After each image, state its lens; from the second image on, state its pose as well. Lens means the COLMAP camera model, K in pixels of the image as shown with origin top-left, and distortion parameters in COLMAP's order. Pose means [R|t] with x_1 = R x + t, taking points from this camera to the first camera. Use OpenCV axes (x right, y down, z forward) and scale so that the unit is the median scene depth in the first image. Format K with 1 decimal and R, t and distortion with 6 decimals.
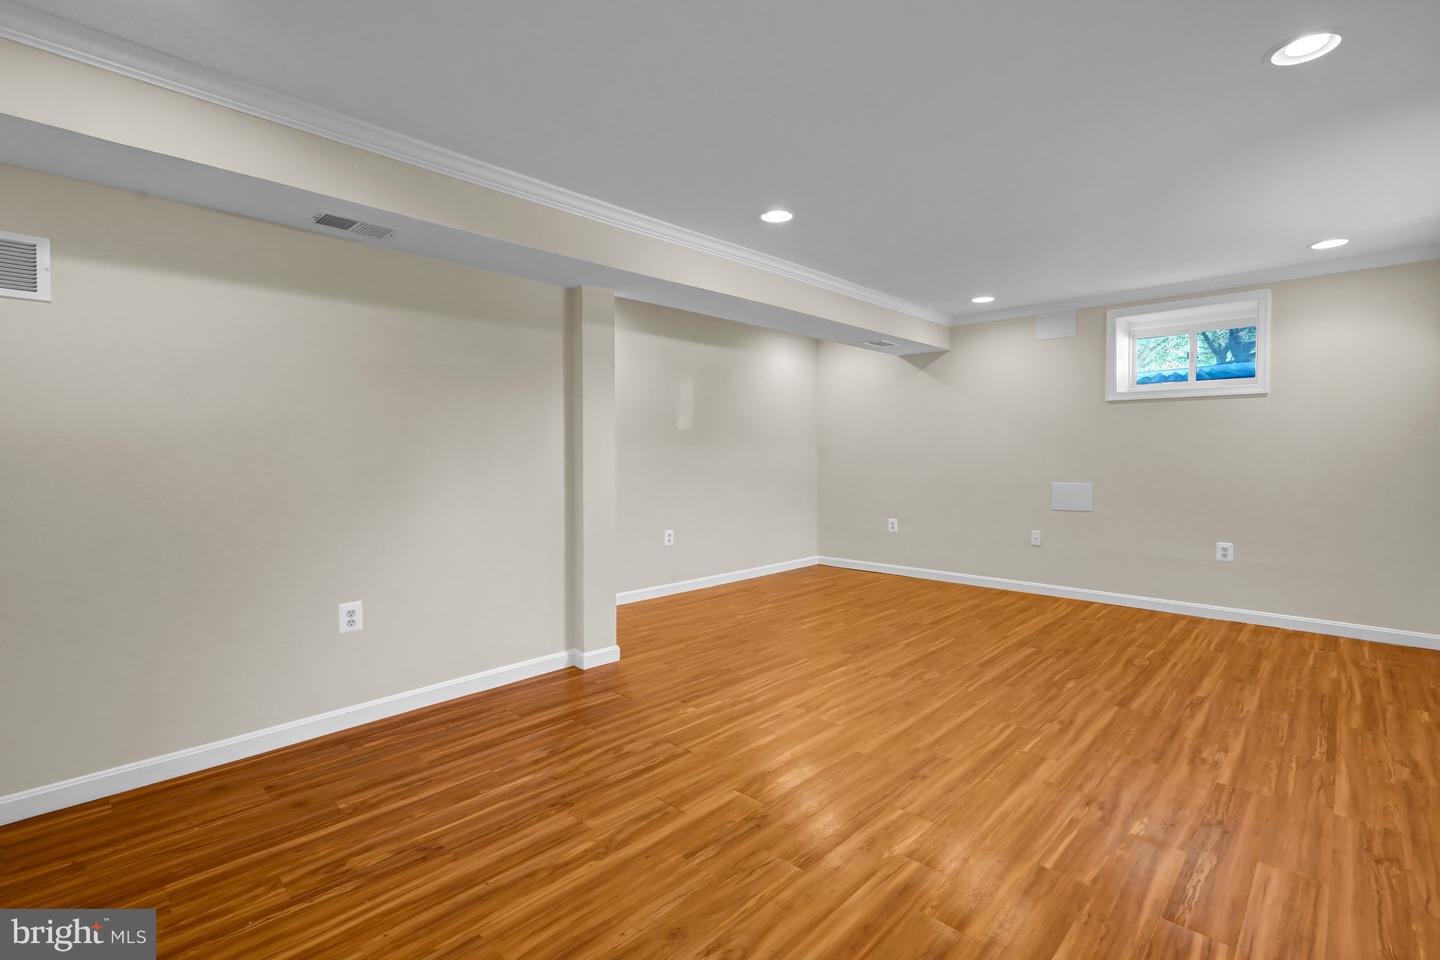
lens RADIAL K [[658.3, 0, 717.6], [0, 658.3, 480.5], [0, 0, 1]] dist [-0.000573, 0.000322]
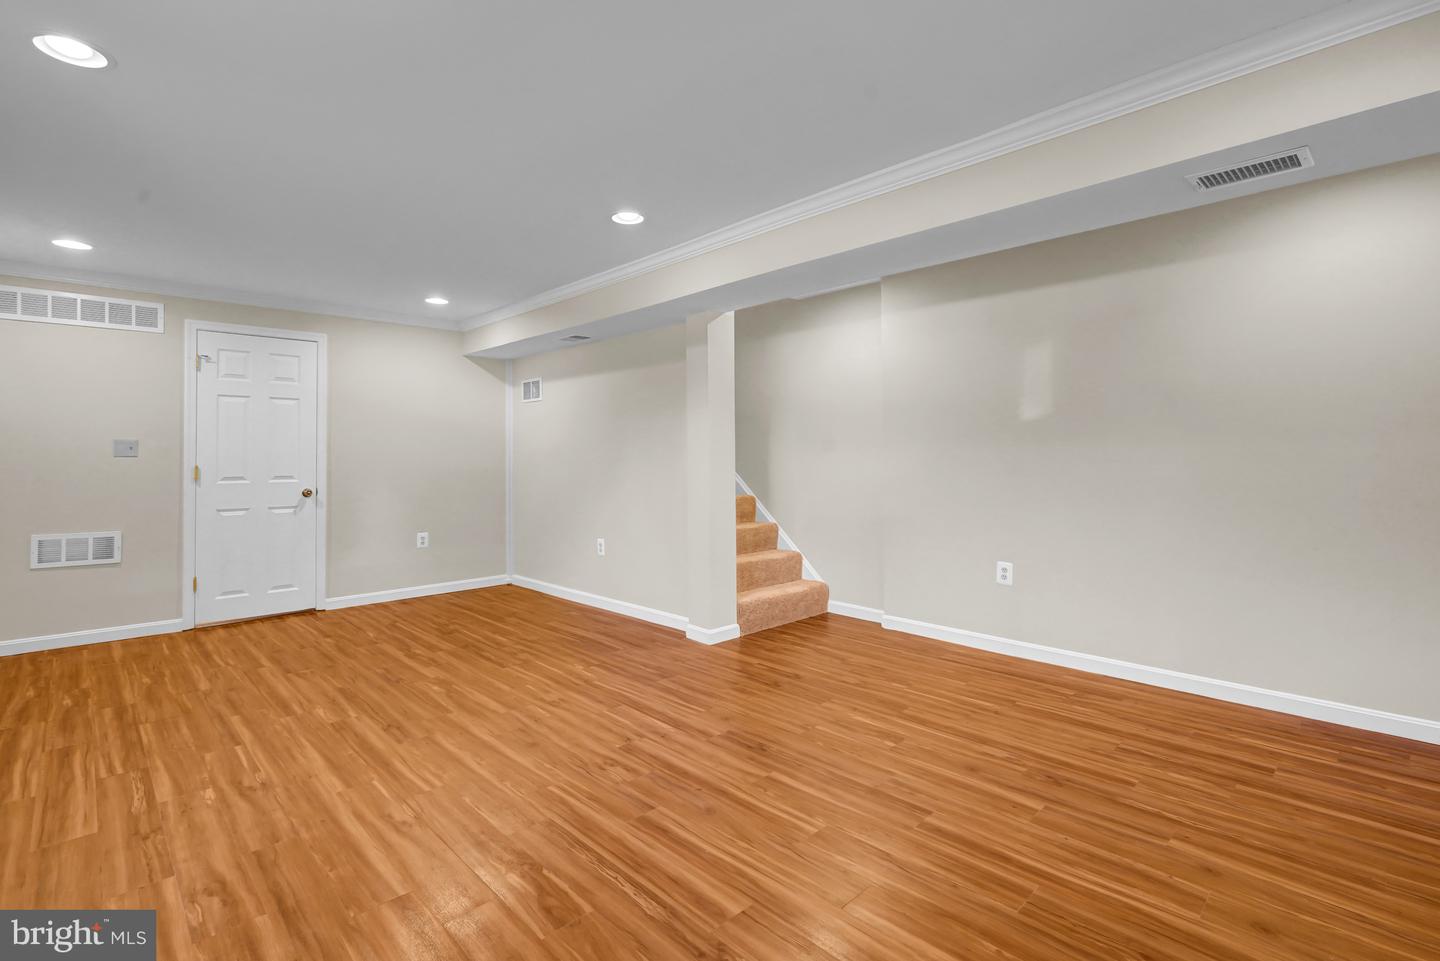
lens RADIAL K [[666.8, 0, 719.3], [0, 666.8, 453.9], [0, 0, 1]] dist [-0.002081, 0.000656]
pose [[-0.034397, -0.000531, -0.999408, 1.281329], [-0.033522, 0.999438, 0.000622, -0.062146], [0.998846, 0.033523, -0.034395, 1.387224]]
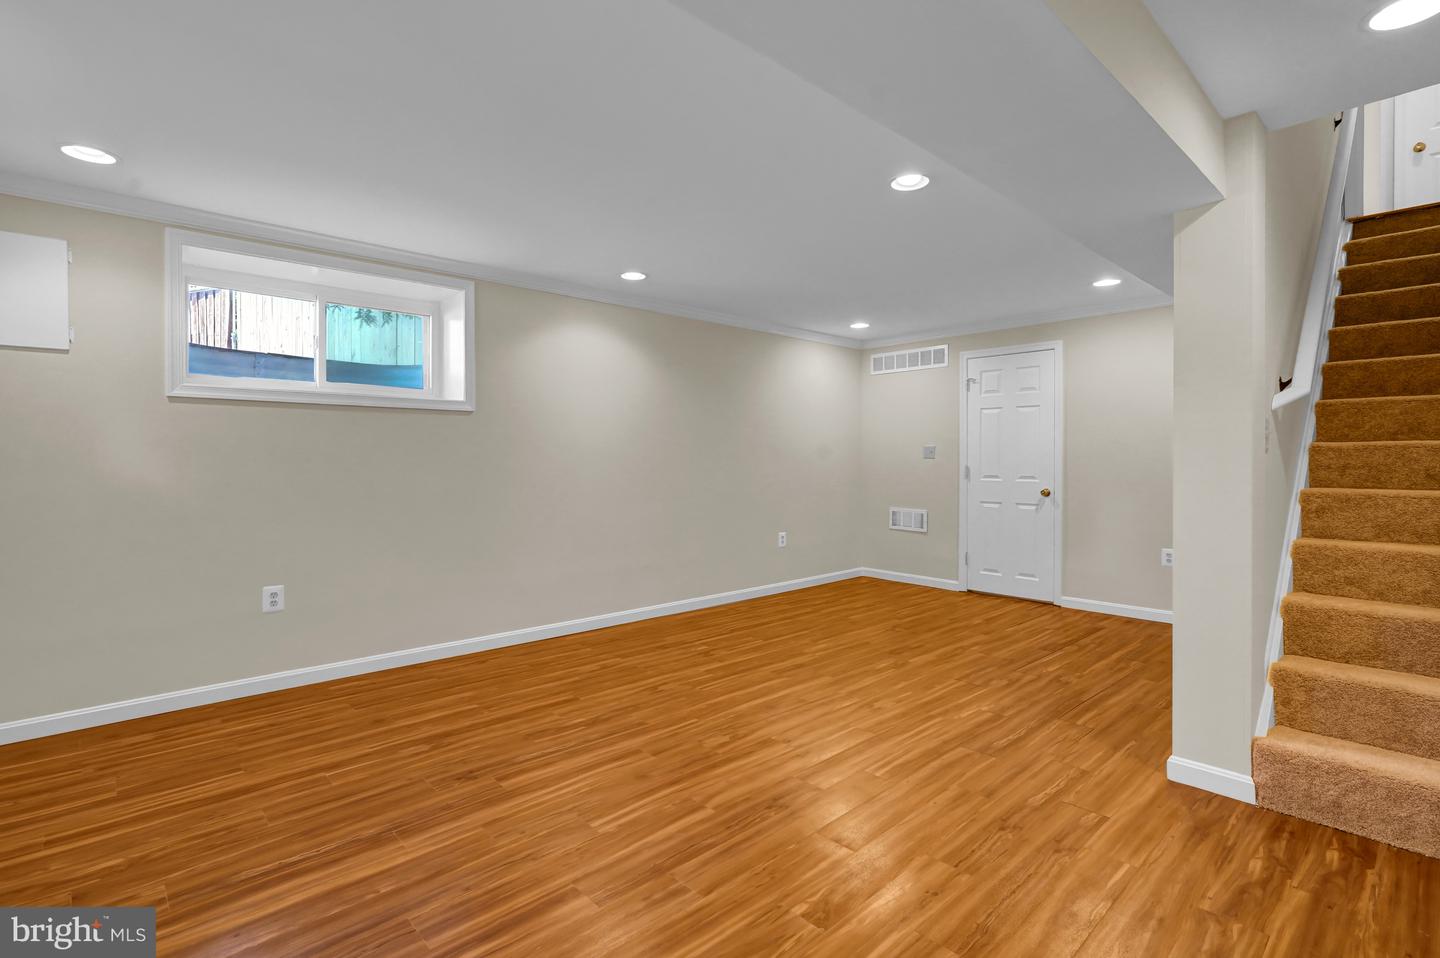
lens RADIAL K [[679.4, 0, 718.5], [0, 679.4, 473.8], [0, 0, 1]] dist [-0.019948, -0.000047]
pose [[-0.998288, 0.002171, 0.058458, 0.340228], [0.005625, 0.998243, 0.058986, -0.093815], [-0.058227, 0.059214, -0.996546, 2.226932]]
